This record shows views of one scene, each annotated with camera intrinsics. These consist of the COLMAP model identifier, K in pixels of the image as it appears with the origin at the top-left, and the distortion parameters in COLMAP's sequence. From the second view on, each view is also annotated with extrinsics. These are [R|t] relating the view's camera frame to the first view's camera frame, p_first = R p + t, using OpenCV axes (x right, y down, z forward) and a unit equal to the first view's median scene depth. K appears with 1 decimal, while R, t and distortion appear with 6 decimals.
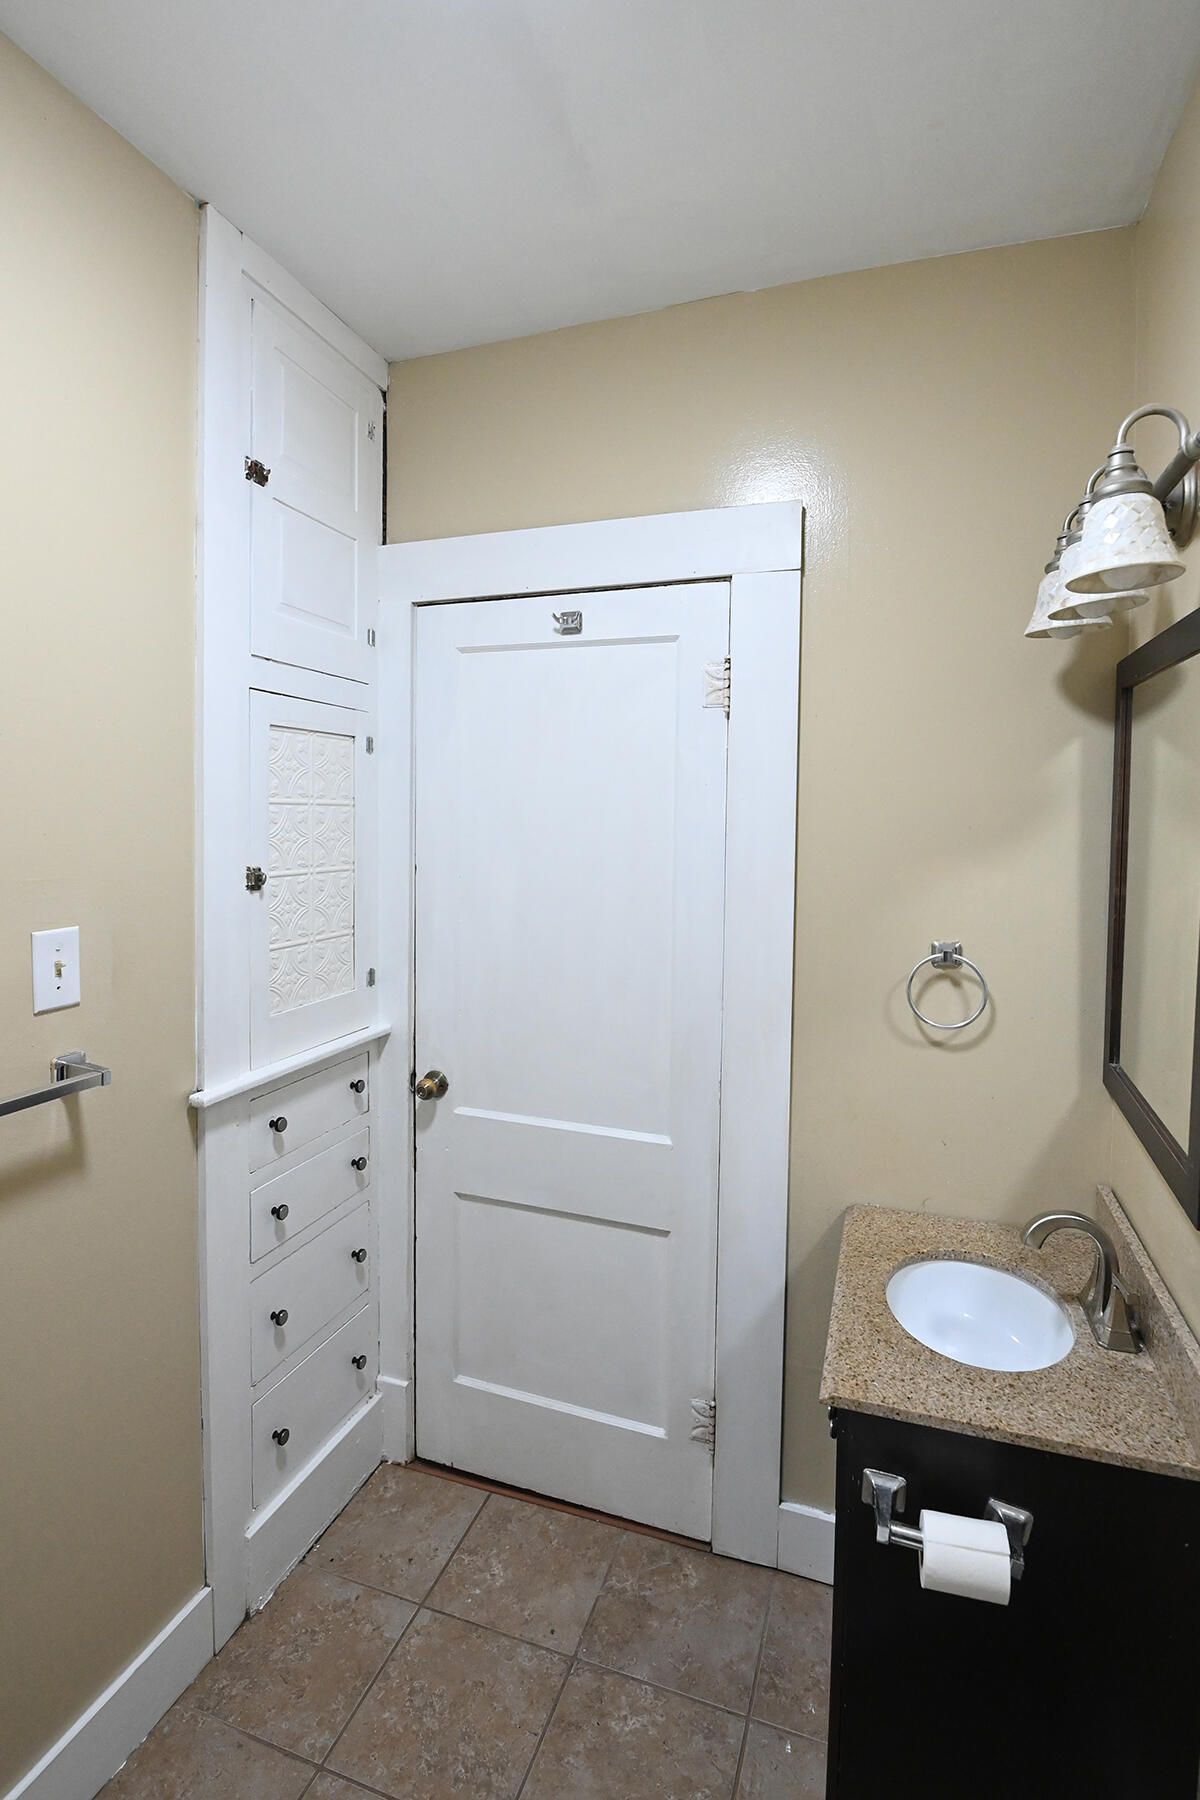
lens RADIAL K [[766.5, 0, 600.0], [0, 766.5, 900.0], [0, 0, 1]] dist [-0.002975, -0.007067]
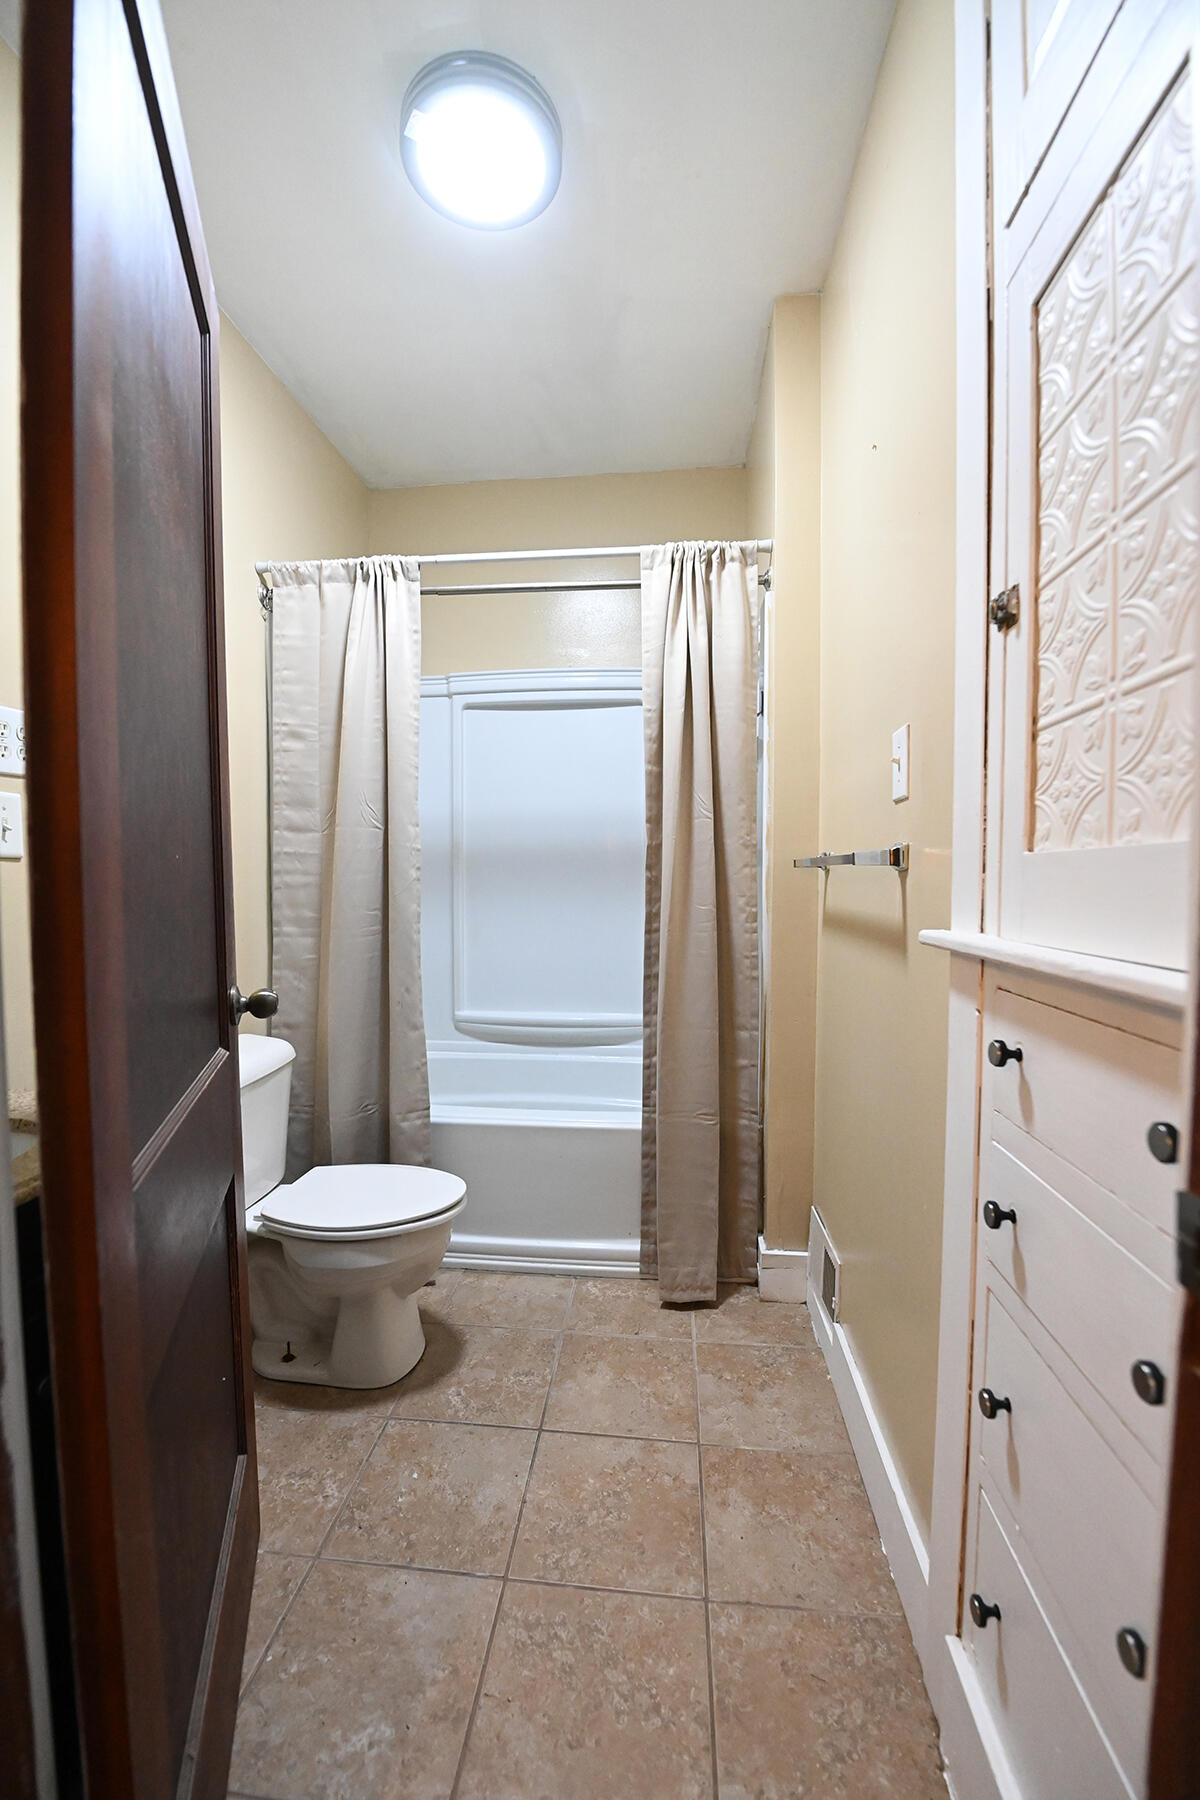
lens RADIAL K [[724.9, 0, 600.0], [0, 724.9, 900.0], [0, 0, 1]] dist [-0.008203, -0.000341]
pose [[-0.972443, 0.002500, -0.233128, -0.025117], [-0.017357, 0.996391, 0.083085, 0.173283], [0.232495, 0.084842, -0.968890, 1.691129]]
